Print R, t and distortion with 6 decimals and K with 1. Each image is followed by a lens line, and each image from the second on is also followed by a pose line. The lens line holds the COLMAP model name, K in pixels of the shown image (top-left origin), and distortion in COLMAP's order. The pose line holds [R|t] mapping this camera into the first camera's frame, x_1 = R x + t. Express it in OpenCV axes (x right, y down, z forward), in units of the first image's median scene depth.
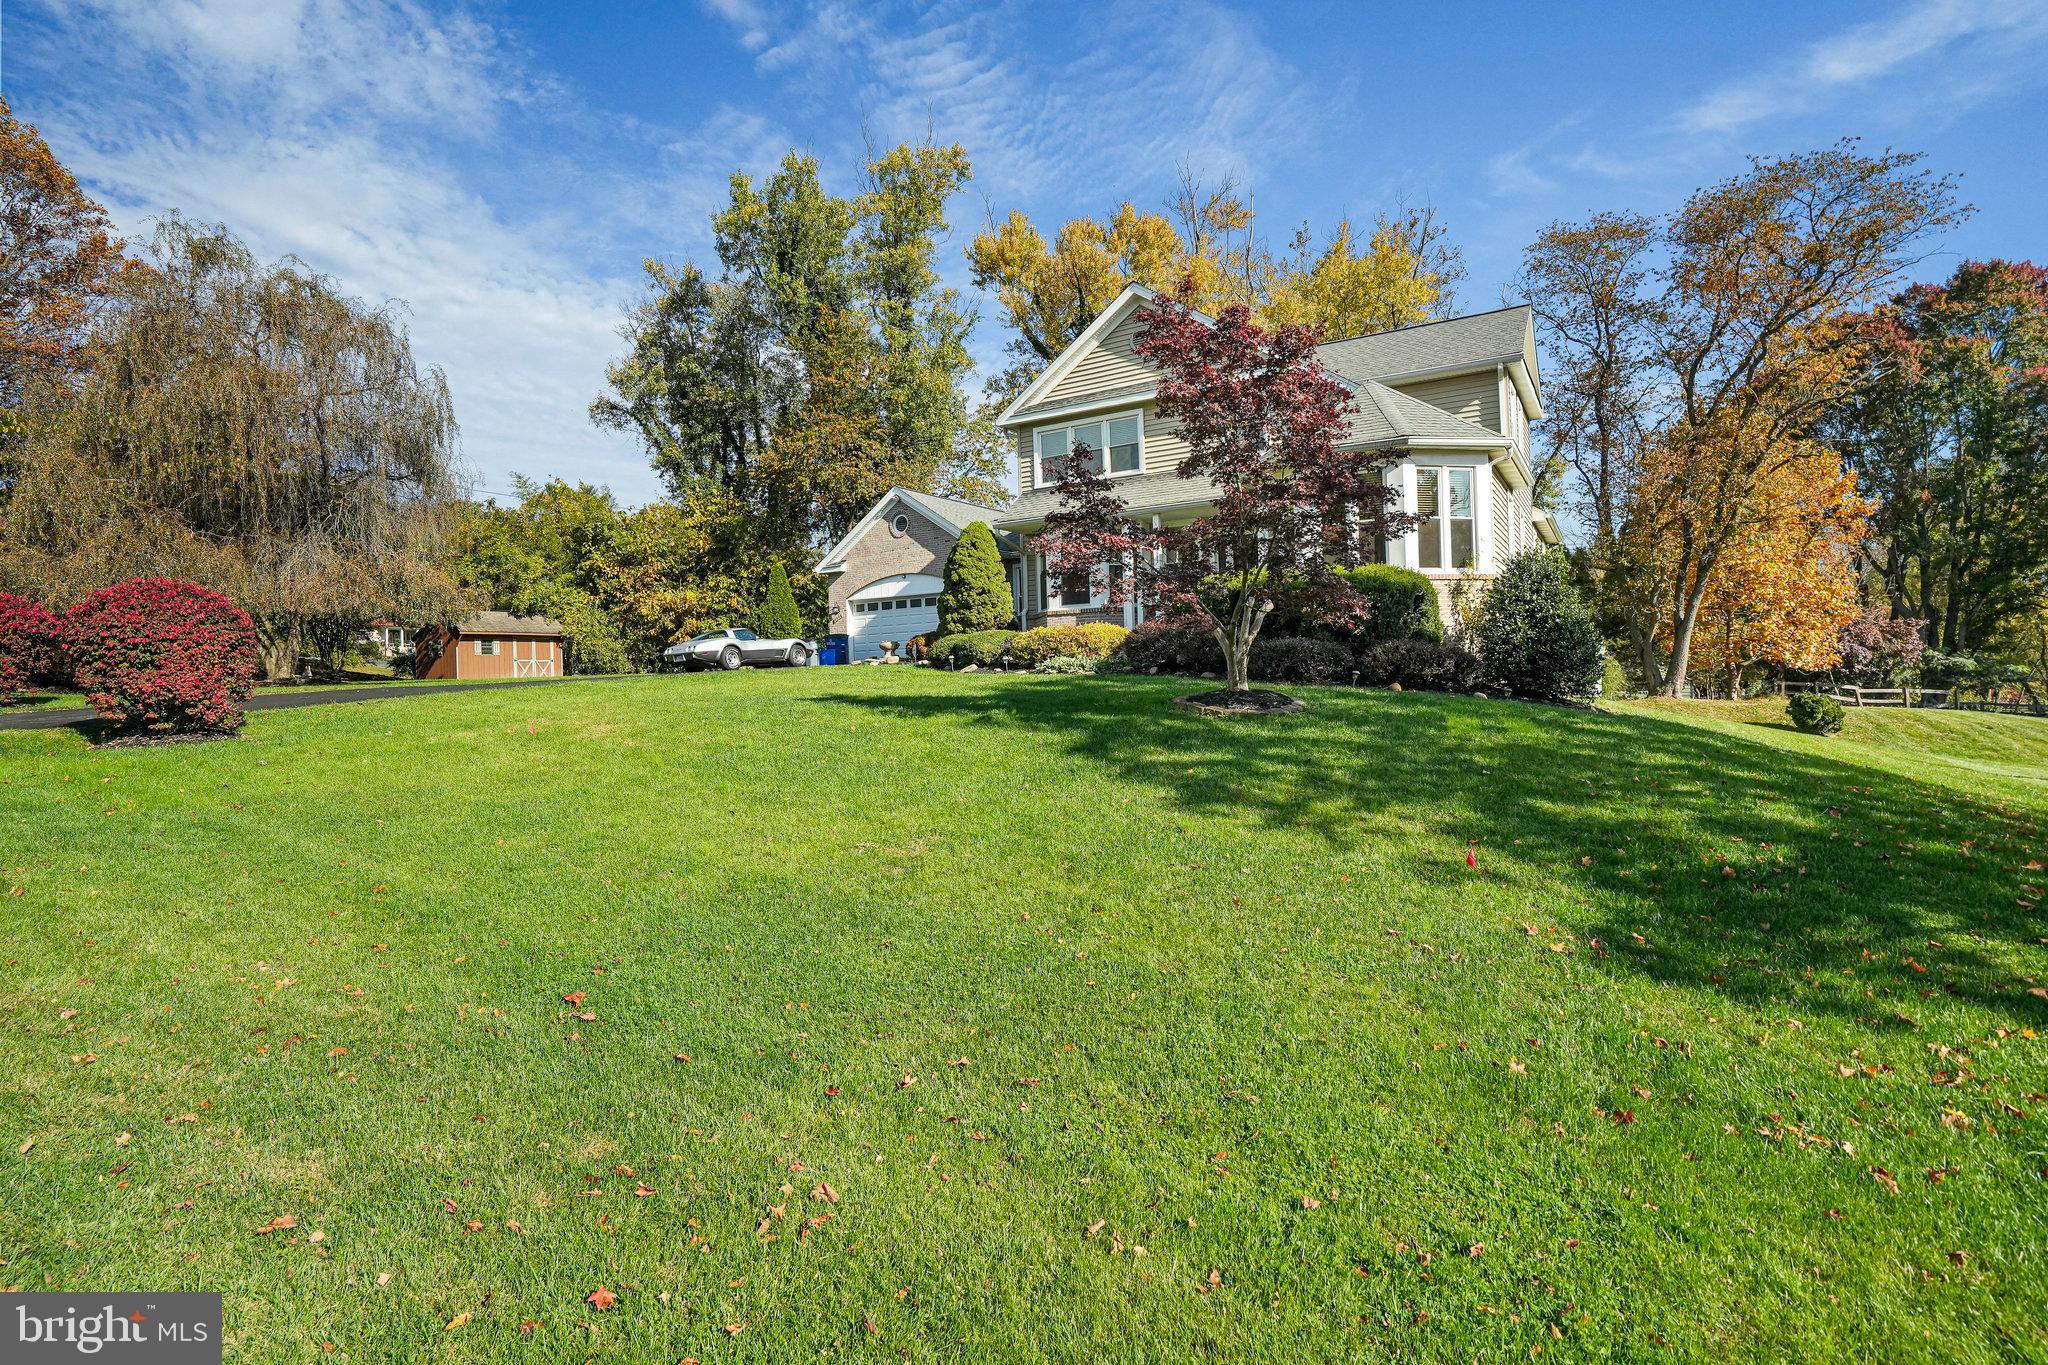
lens RADIAL K [[1006.3, 0, 1033.6], [0, 1006.3, 684.8], [0, 0, 1]] dist [-0.017067, 0.001285]
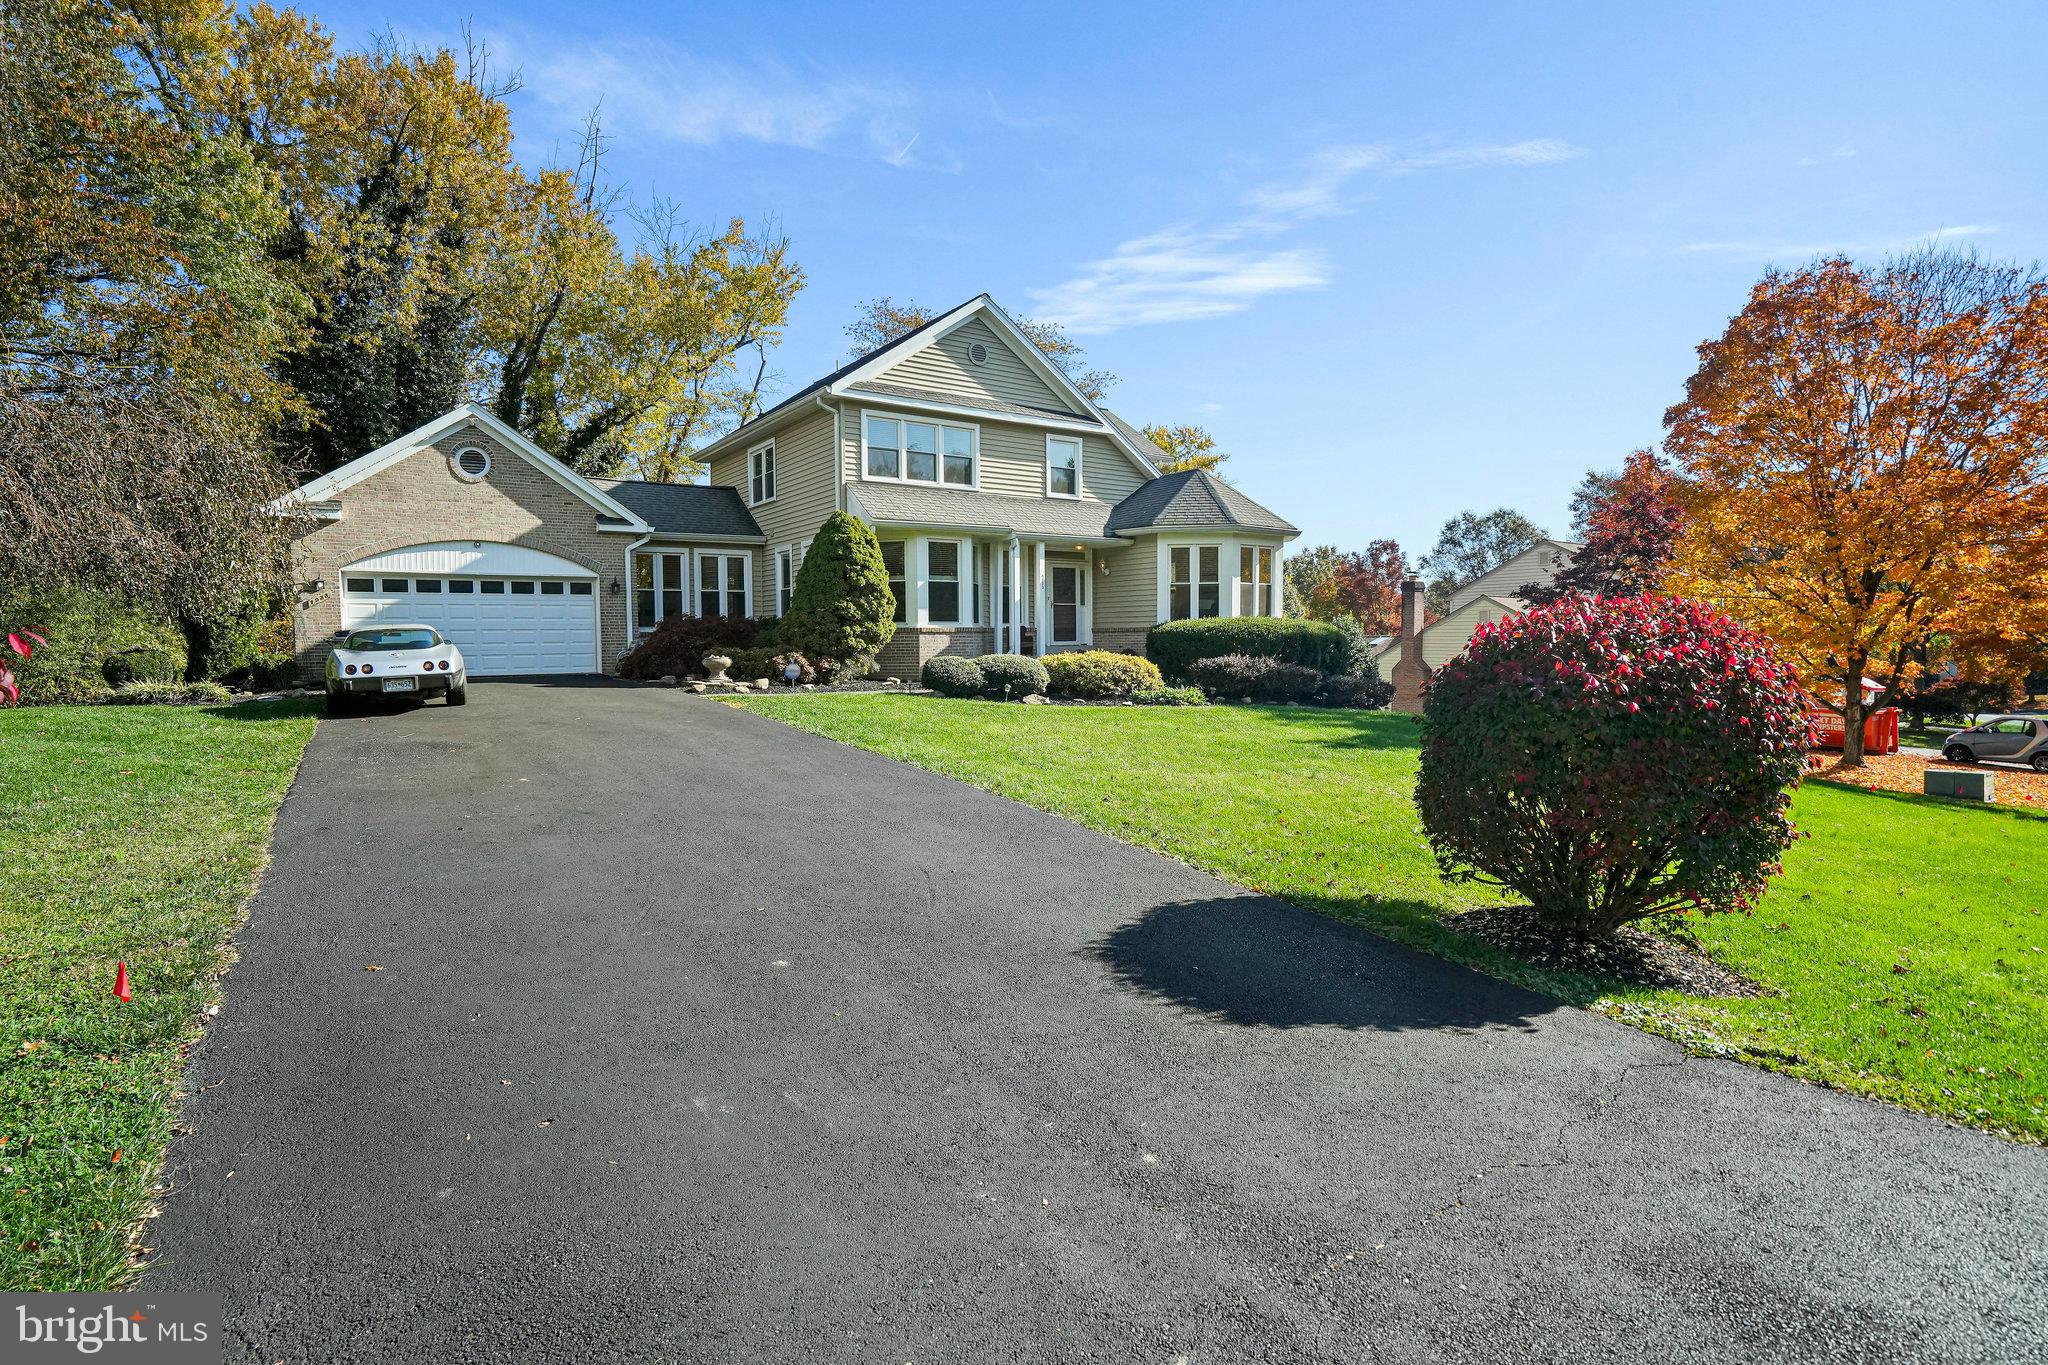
lens RADIAL K [[1006.3, 0, 1033.6], [0, 1006.3, 684.8], [0, 0, 1]] dist [-0.017067, 0.001285]
pose [[0.390363, -0.016209, 0.920518, -0.731602], [0.001713, 0.999856, 0.016880, -0.035759], [-0.920660, -0.005013, 0.390334, 0.533527]]
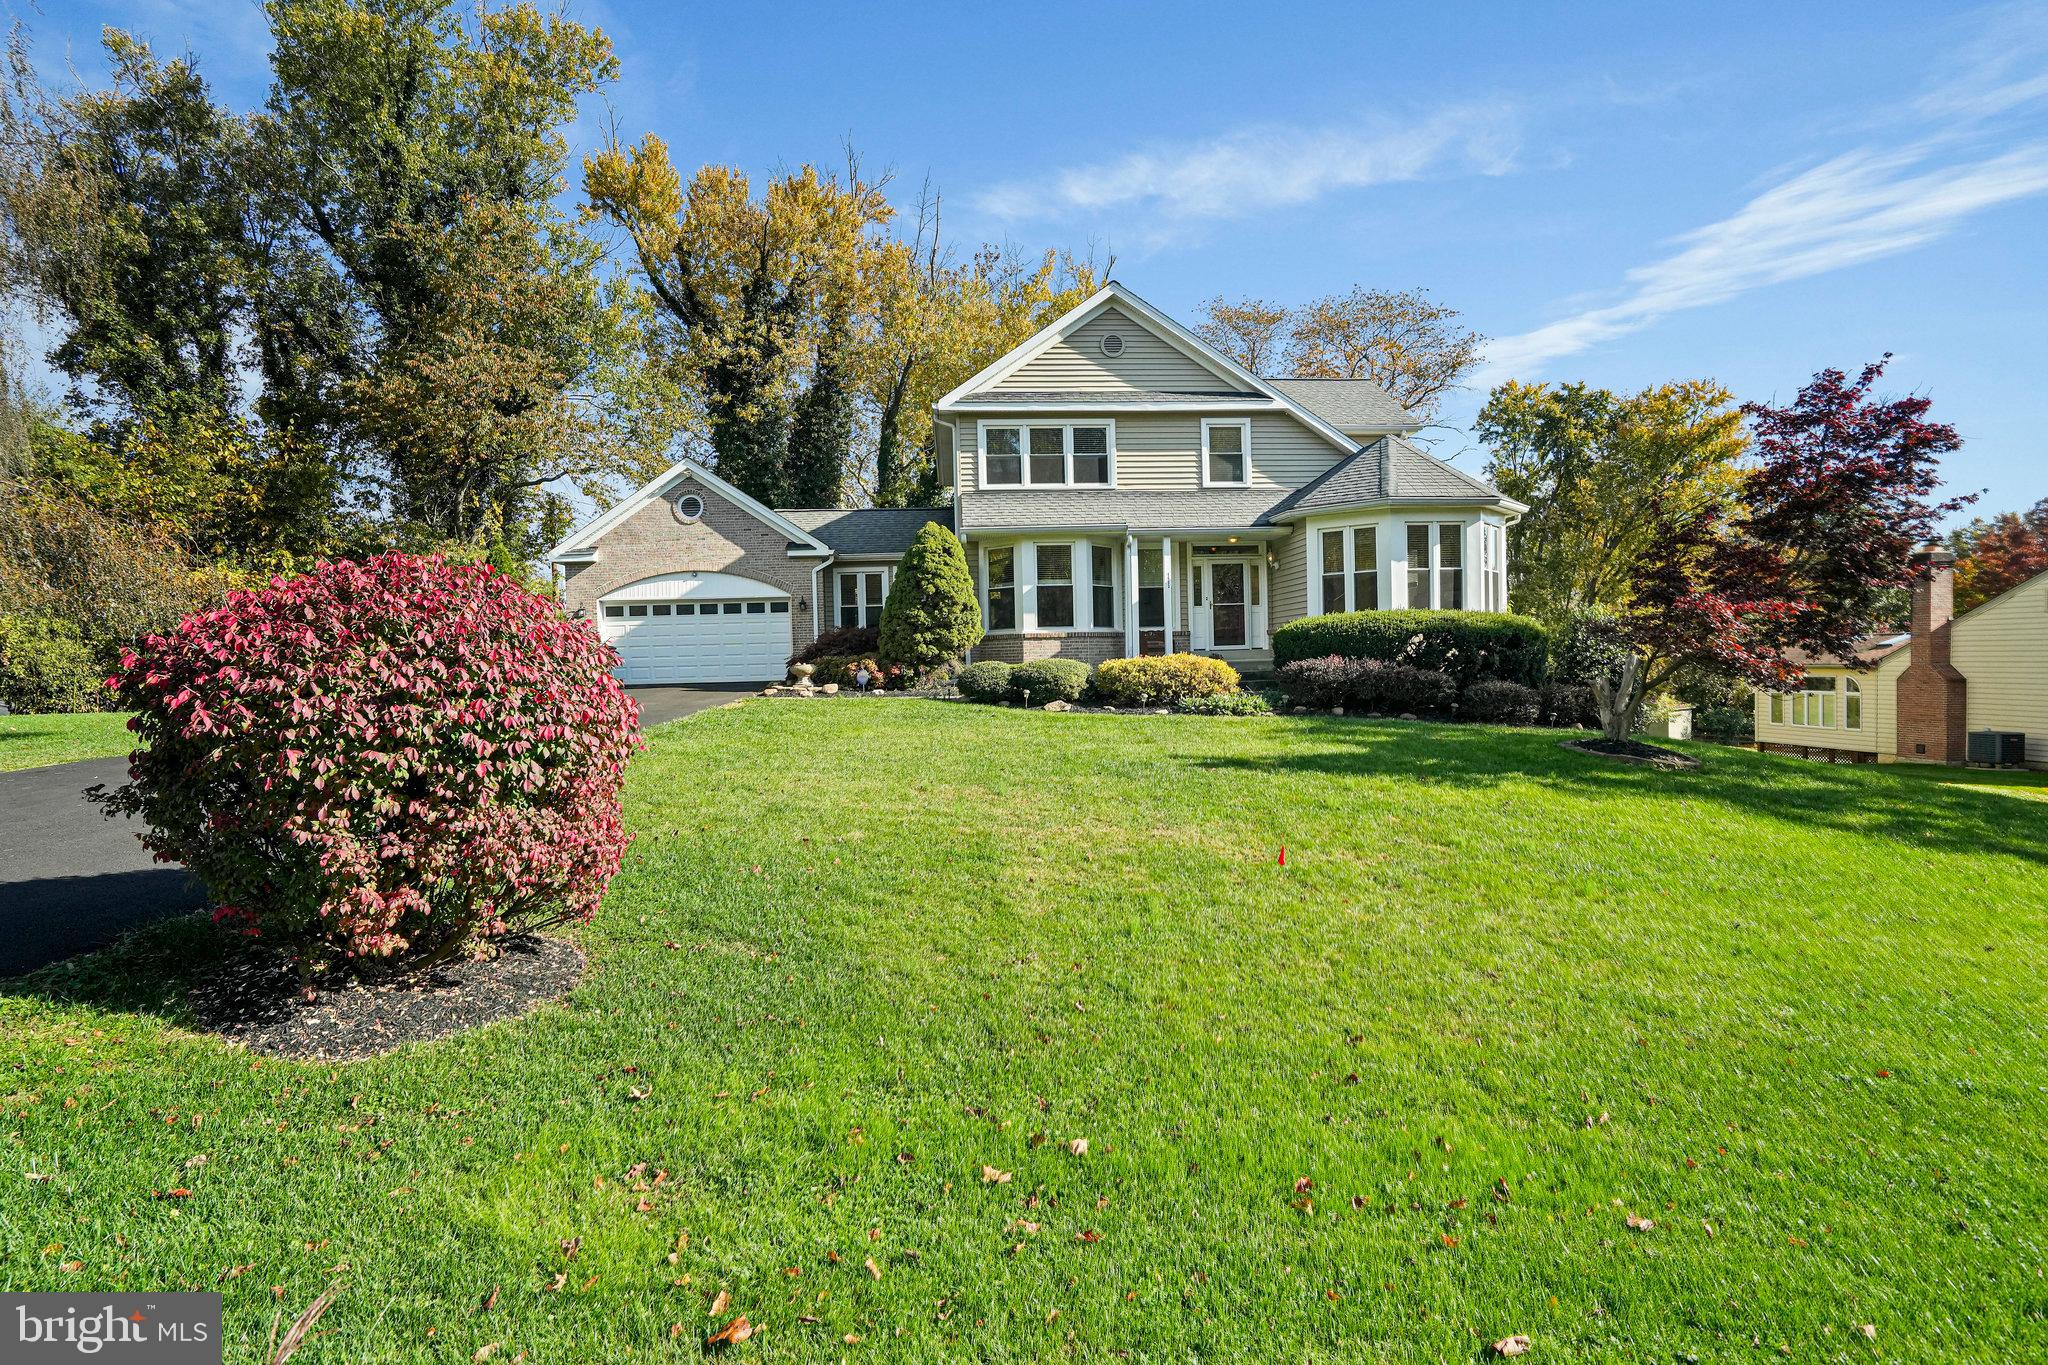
lens RADIAL K [[1006.3, 0, 1033.6], [0, 1006.3, 684.8], [0, 0, 1]] dist [-0.017067, 0.001285]
pose [[0.810430, -0.002148, 0.585832, -0.469075], [0.002483, 0.999997, 0.000231, -0.027402], [-0.585831, 0.001268, 0.810432, 0.272485]]
